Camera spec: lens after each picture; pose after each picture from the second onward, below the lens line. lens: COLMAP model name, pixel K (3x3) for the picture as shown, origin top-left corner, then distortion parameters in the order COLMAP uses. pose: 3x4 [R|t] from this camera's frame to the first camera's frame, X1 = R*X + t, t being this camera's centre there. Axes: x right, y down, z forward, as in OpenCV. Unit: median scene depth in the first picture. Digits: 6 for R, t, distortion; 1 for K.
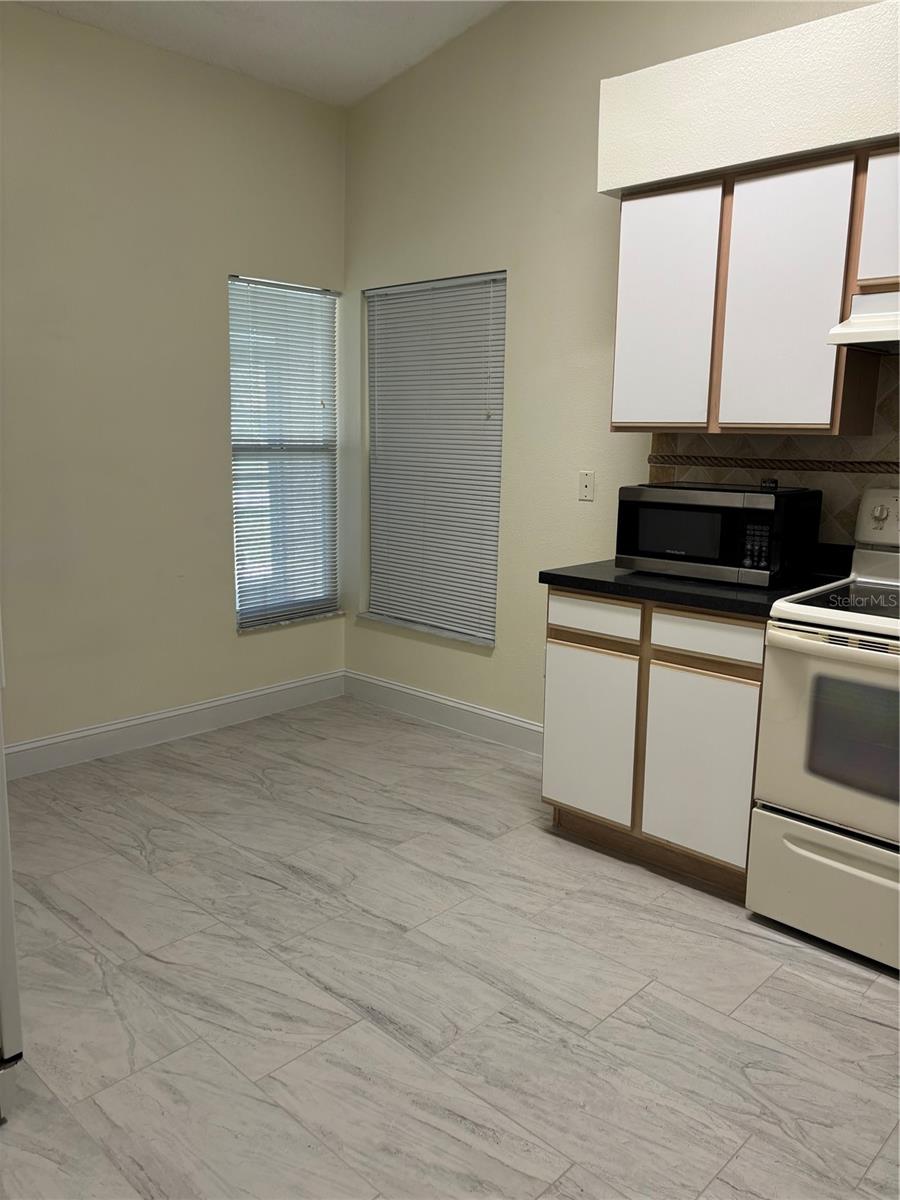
lens RADIAL K [[900.2, 0, 450.0], [0, 900.2, 600.0], [0, 0, 1]] dist [0.009973, -0.041631]
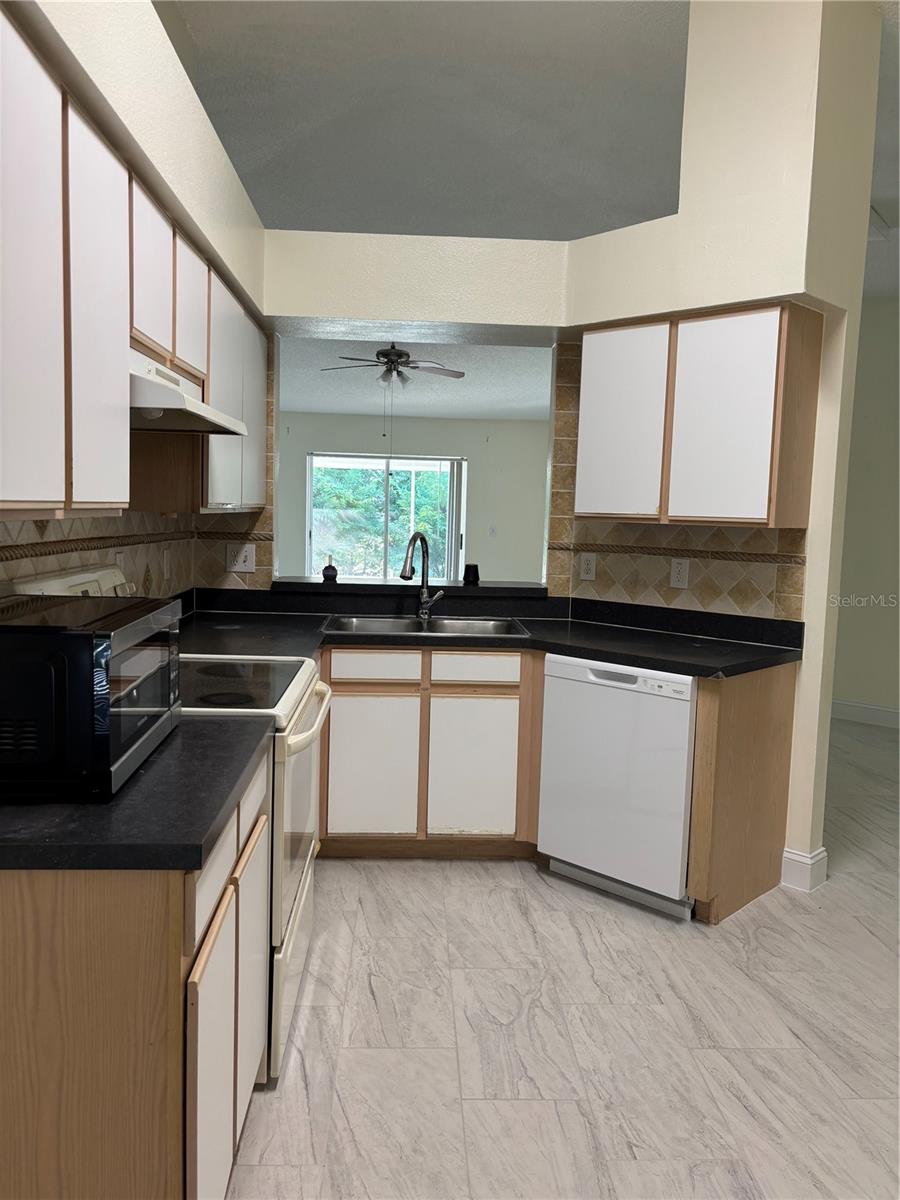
lens RADIAL K [[900.2, 0, 450.0], [0, 900.2, 600.0], [0, 0, 1]] dist [0.009973, -0.041631]
pose [[-0.724572, -0.107084, 0.680829, -0.395195], [0.094243, 0.963182, 0.251791, -0.358427], [-0.682725, 0.246604, -0.687803, 1.742597]]
